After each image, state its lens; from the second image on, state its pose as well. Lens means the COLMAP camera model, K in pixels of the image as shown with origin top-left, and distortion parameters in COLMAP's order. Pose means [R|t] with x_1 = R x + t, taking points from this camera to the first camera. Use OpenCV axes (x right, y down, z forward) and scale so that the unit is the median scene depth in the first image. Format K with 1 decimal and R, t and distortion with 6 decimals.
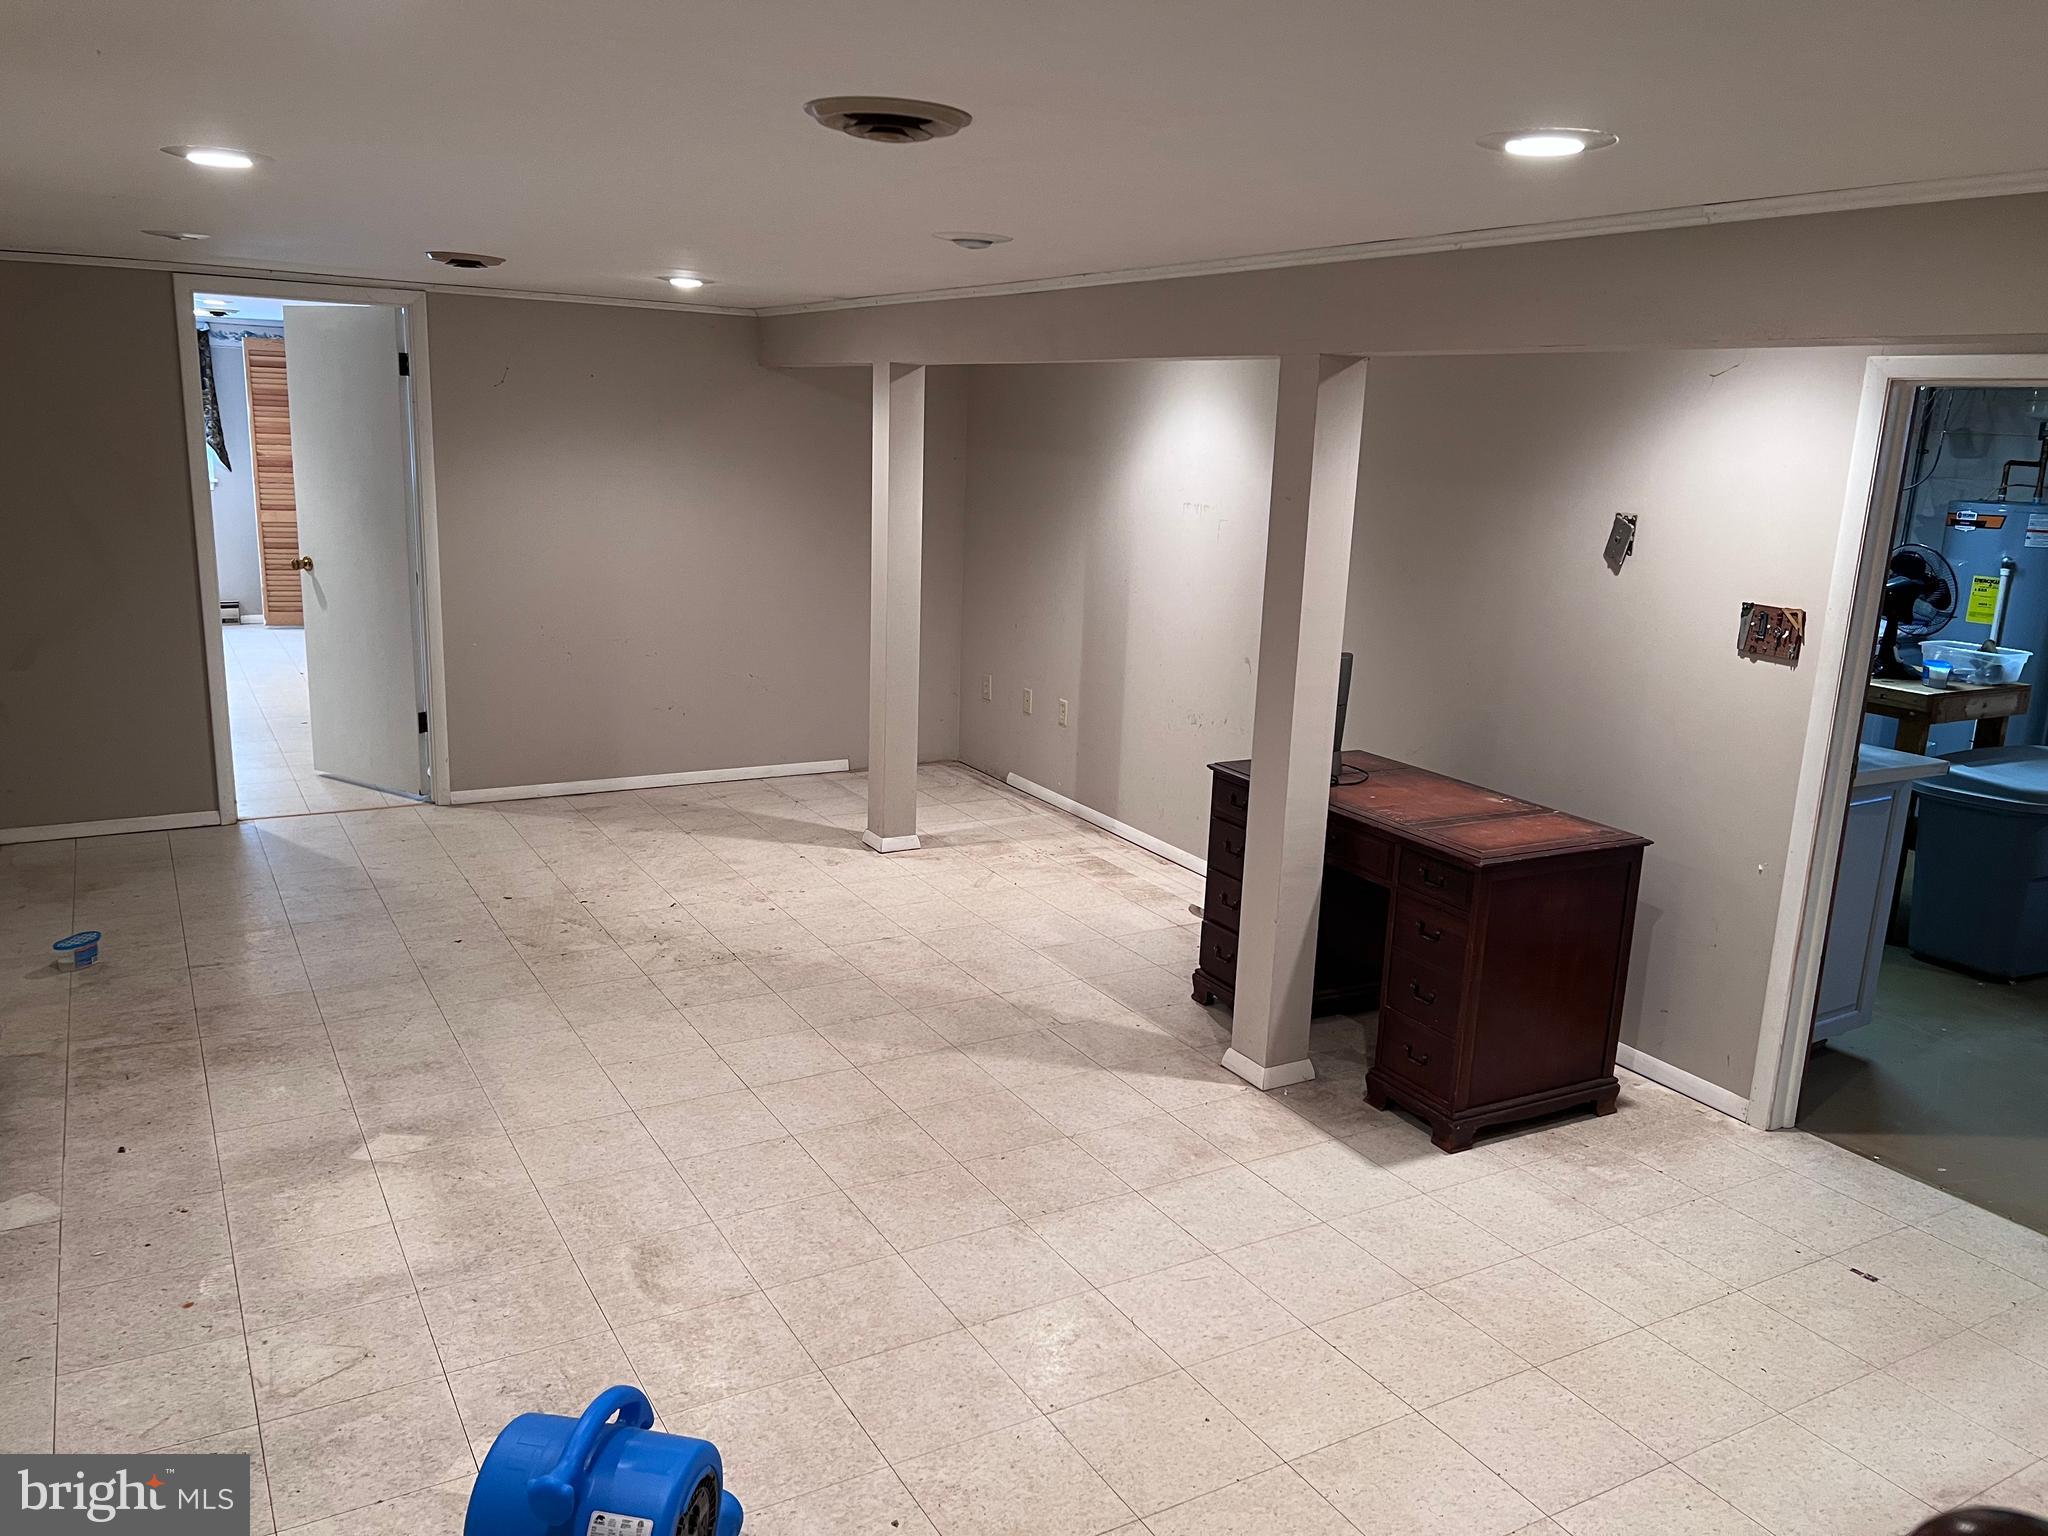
lens RADIAL K [[1553.2, 0, 1025.1], [0, 1553.2, 772.8], [0, 0, 1]] dist [0.013883, 0.004672]
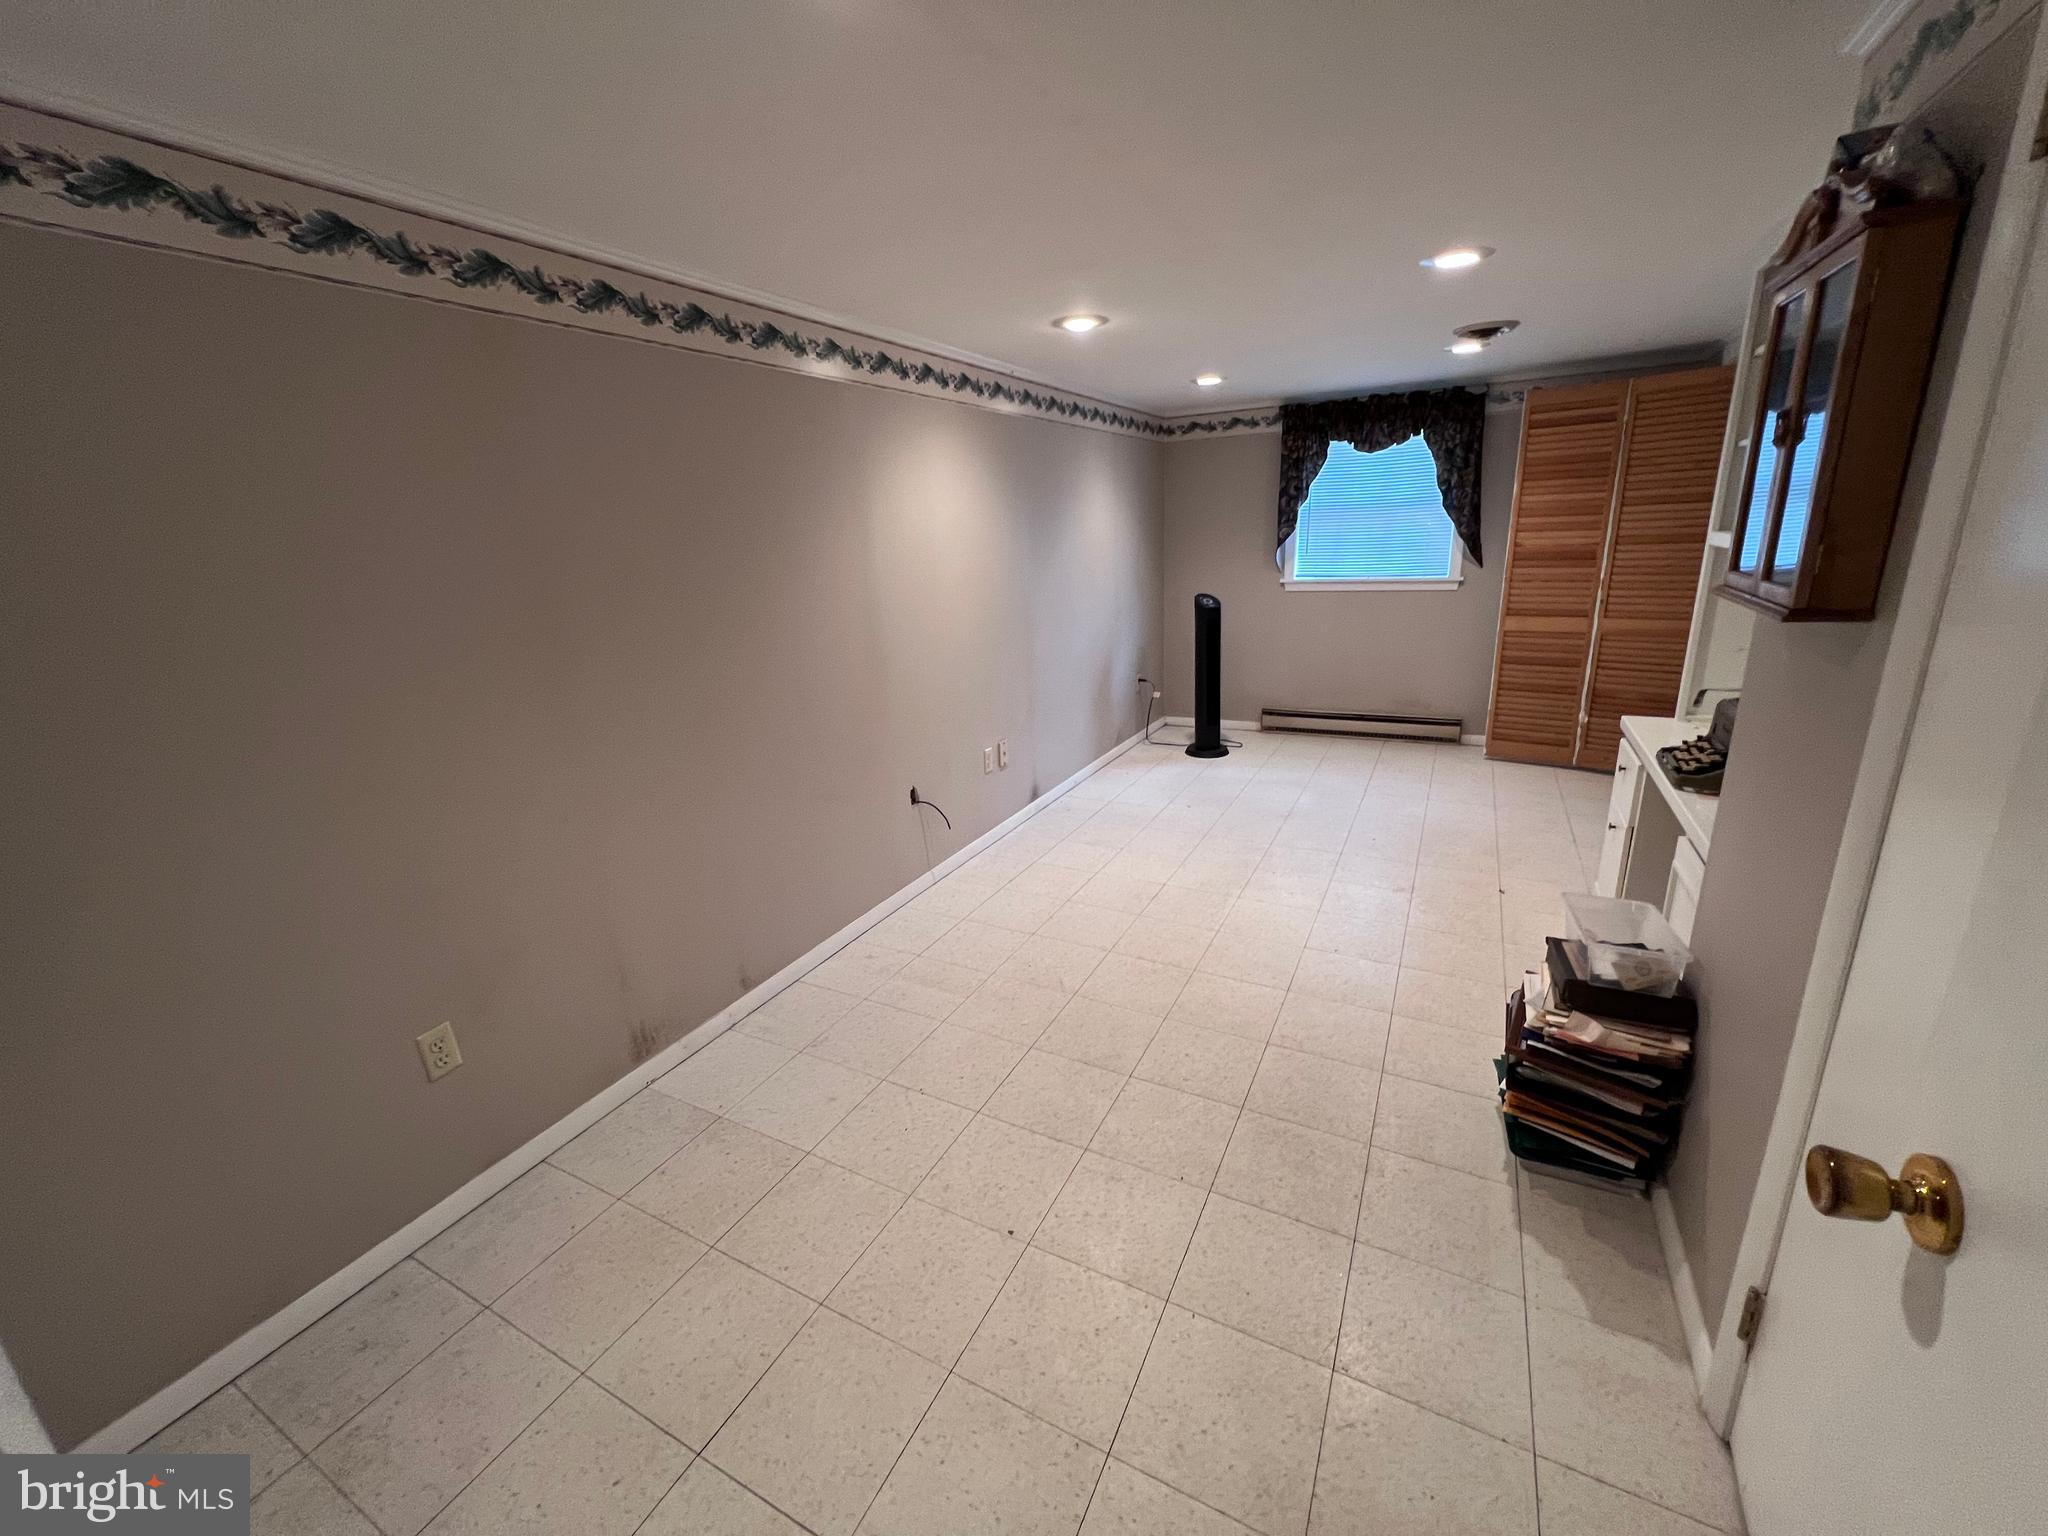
lens RADIAL K [[824.2, 0, 1016.7], [0, 824.2, 763.4], [0, 0, 1]] dist [-0.004392, 0.001155]
pose [[0.523022, 0.175340, -0.834089, -0.256285], [-0.127727, 0.983684, 0.126695, -0.115240], [0.842694, 0.040271, 0.536884, 0.565021]]
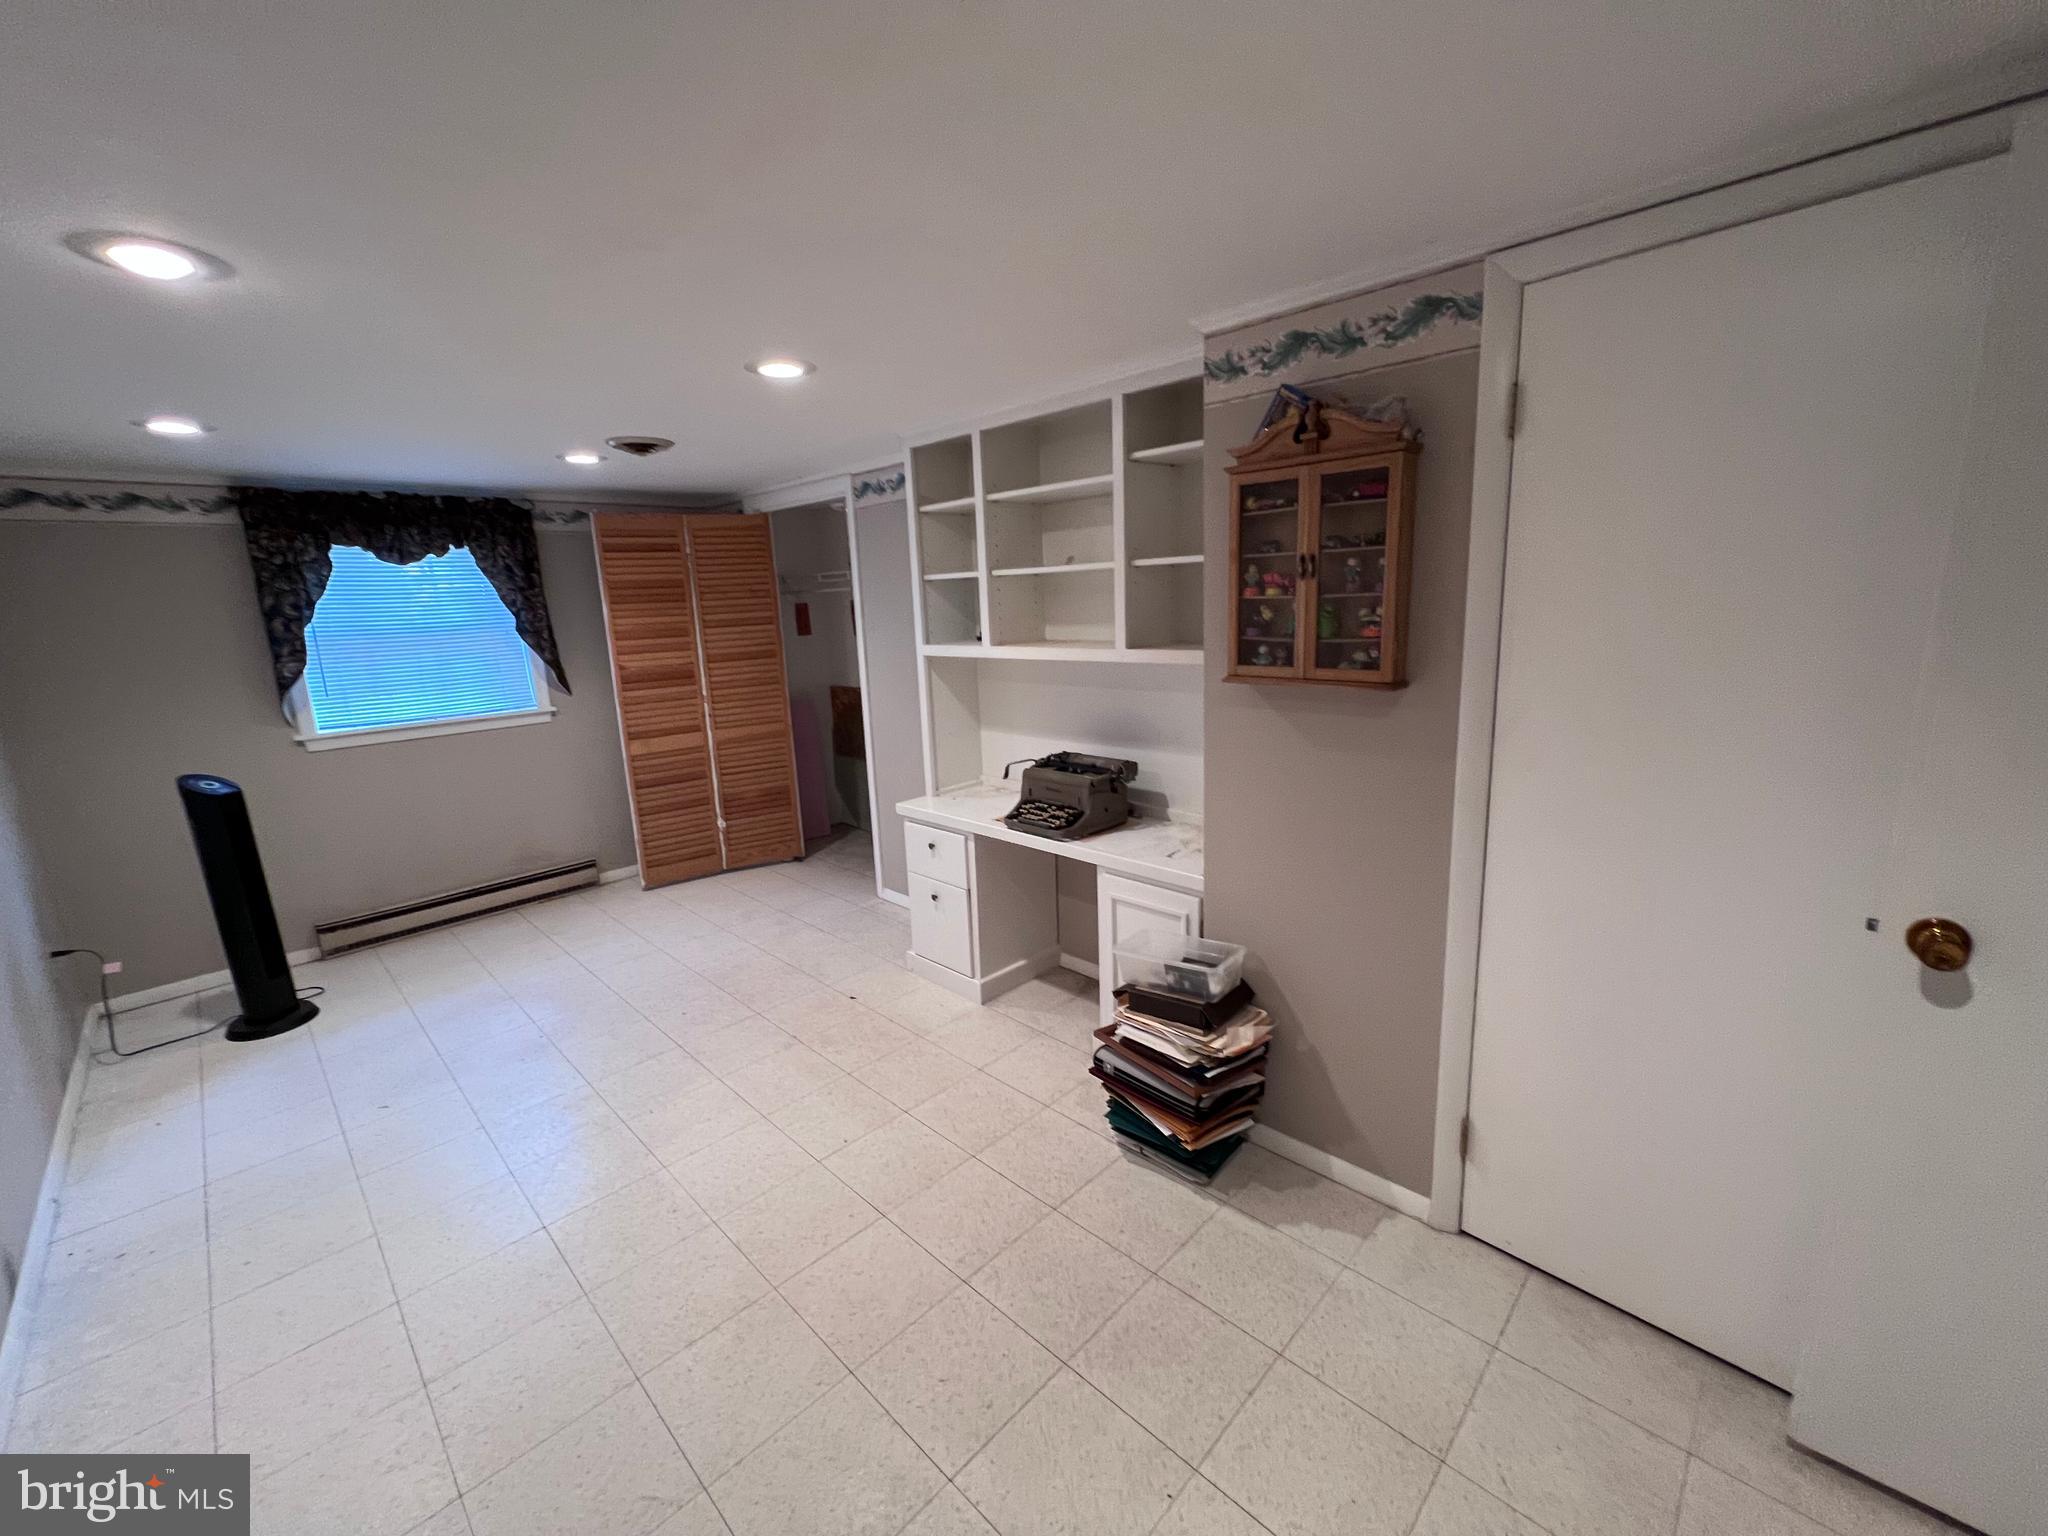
lens RADIAL K [[824.2, 0, 1018.4], [0, 824.2, 759.9], [0, 0, 1]] dist [-0.004392, 0.001155]
pose [[0.961956, -0.128297, 0.241206, -0.405349], [0.136173, 0.990553, -0.016199, -0.126681], [-0.236849, 0.048428, 0.970339, 0.566308]]
